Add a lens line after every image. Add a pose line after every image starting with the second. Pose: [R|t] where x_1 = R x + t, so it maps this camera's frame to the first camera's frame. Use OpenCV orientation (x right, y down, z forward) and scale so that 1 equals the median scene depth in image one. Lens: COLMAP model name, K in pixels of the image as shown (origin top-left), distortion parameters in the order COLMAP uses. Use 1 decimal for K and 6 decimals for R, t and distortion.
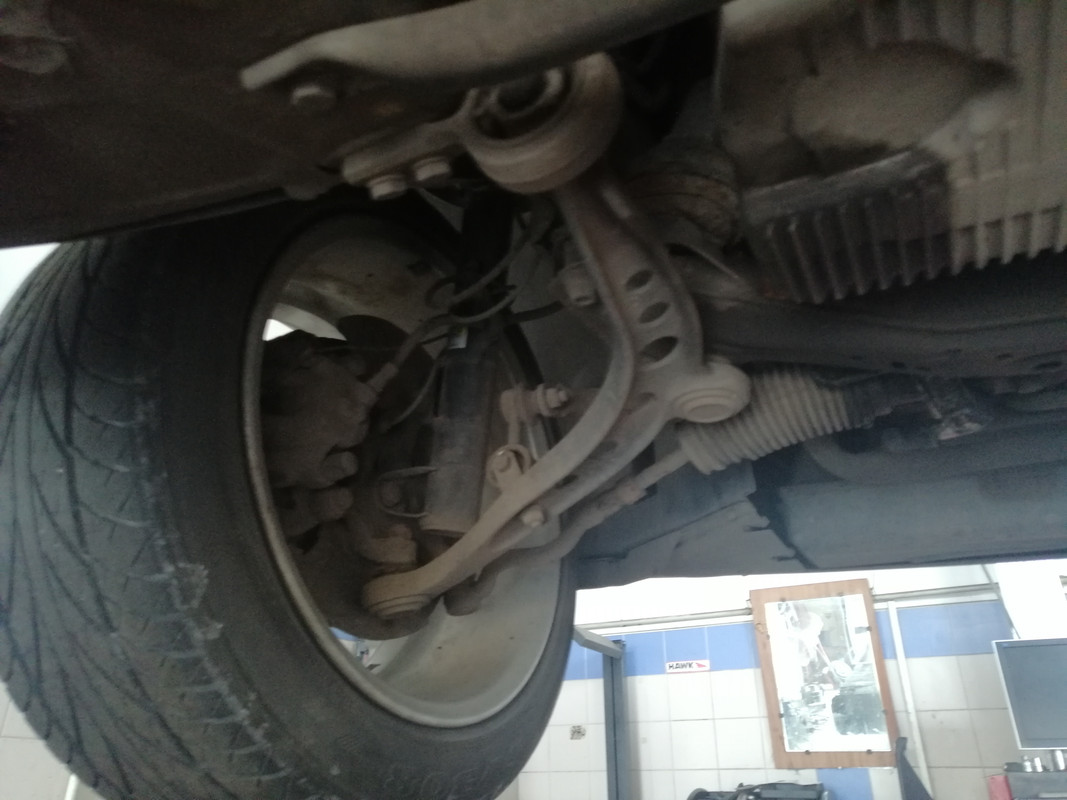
lens RADIAL K [[842.1, 0, 530.8], [0, 842.1, 399.7], [0, 0, 1]] dist [-0.010298, 0.048046]
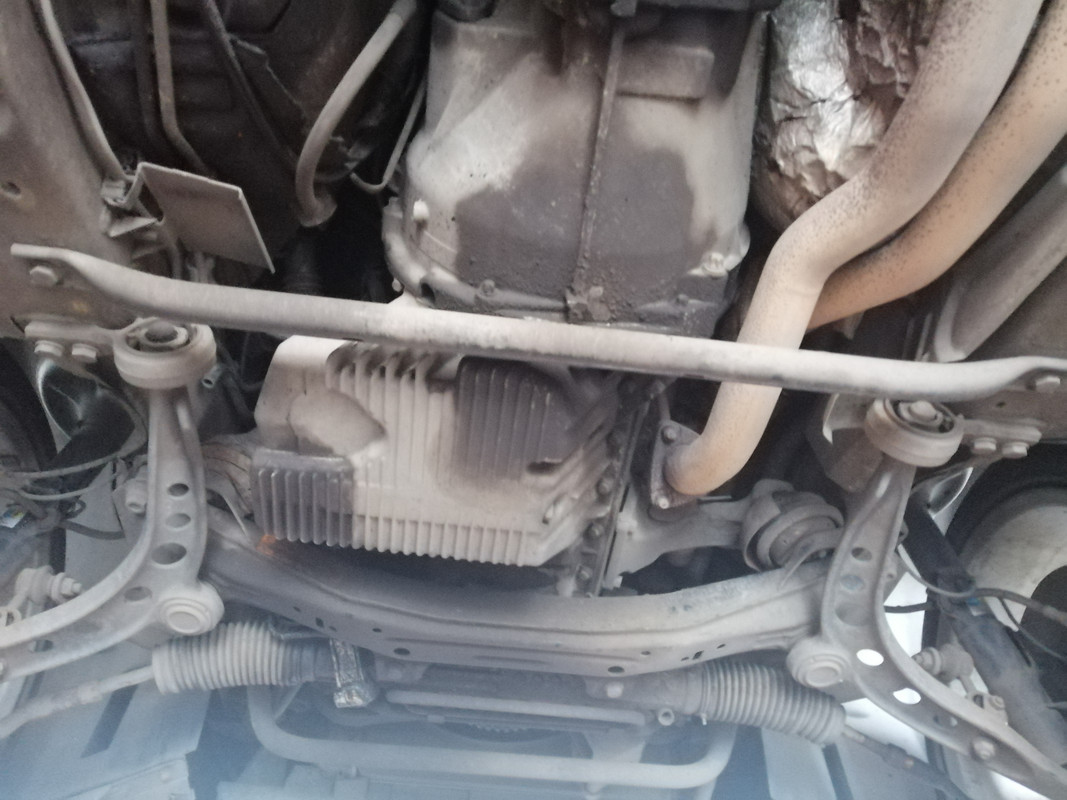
lens RADIAL K [[844.3, 0, 533.4], [0, 844.3, 395.8], [0, 0, 1]] dist [-0.034155, 0.099257]
pose [[0.829784, 0.458094, 0.318759, 0.072110], [-0.246809, 0.813496, -0.526602, 0.260145], [-0.500543, 0.358293, 0.788088, -0.410221]]
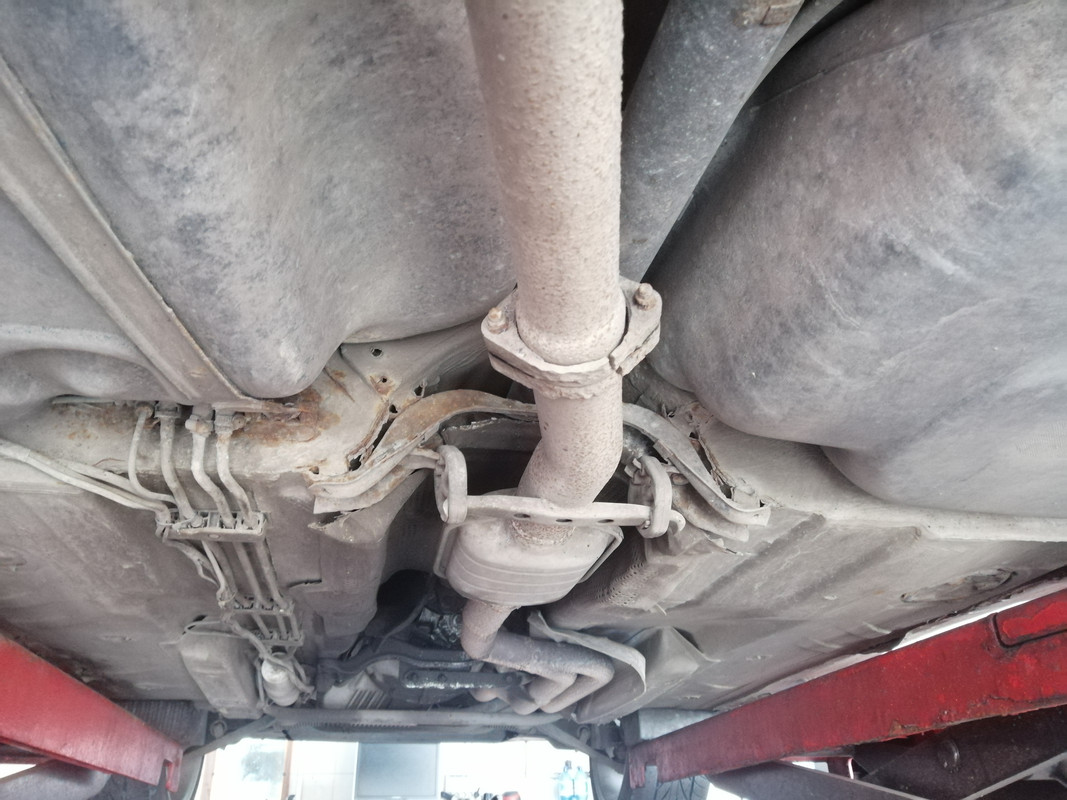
lens RADIAL K [[852.2, 0, 533.5], [0, 852.2, 400.0], [0, 0, 1]] dist [-0.015995, 0.051073]
pose [[0.787720, 0.271039, 0.553204, -1.215898], [-0.256223, 0.960799, -0.105897, -1.085628], [-0.560221, -0.058327, 0.826287, -2.277825]]
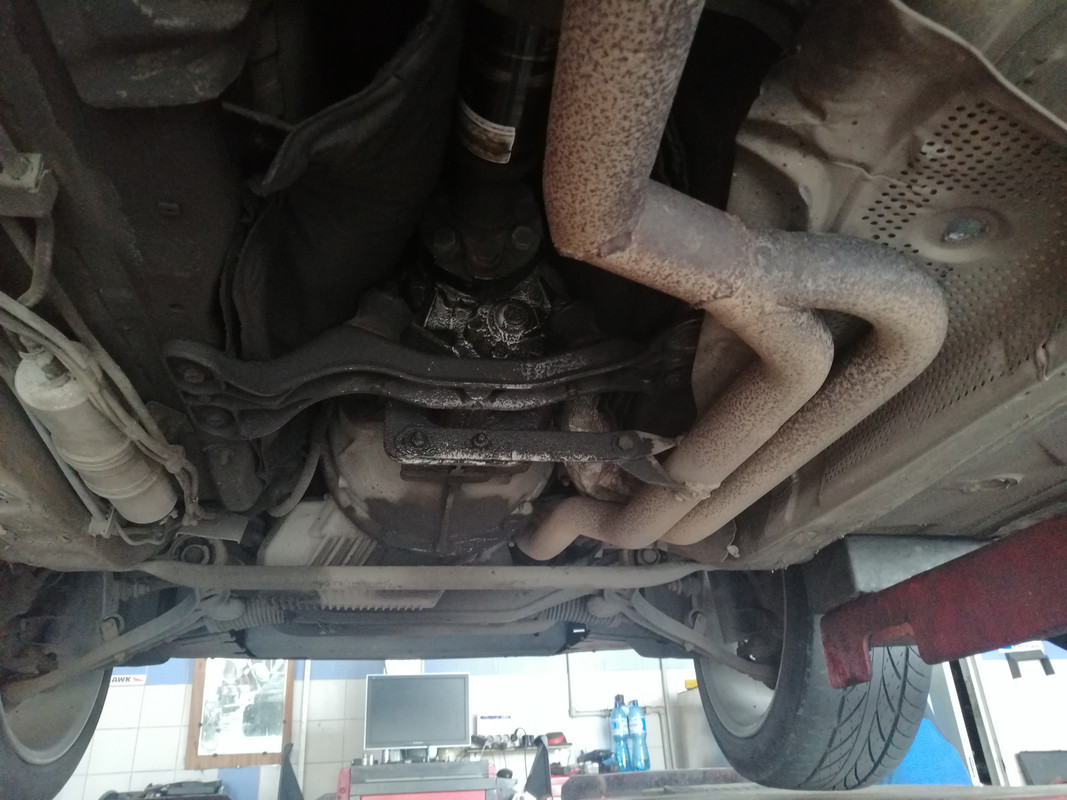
lens RADIAL K [[844.3, 0, 533.4], [0, 844.3, 395.8], [0, 0, 1]] dist [-0.034155, 0.099257]
pose [[0.803978, 0.215958, 0.554059, -0.437700], [-0.217106, 0.974008, -0.064607, -0.528167], [-0.553610, -0.068347, 0.829967, -1.130228]]
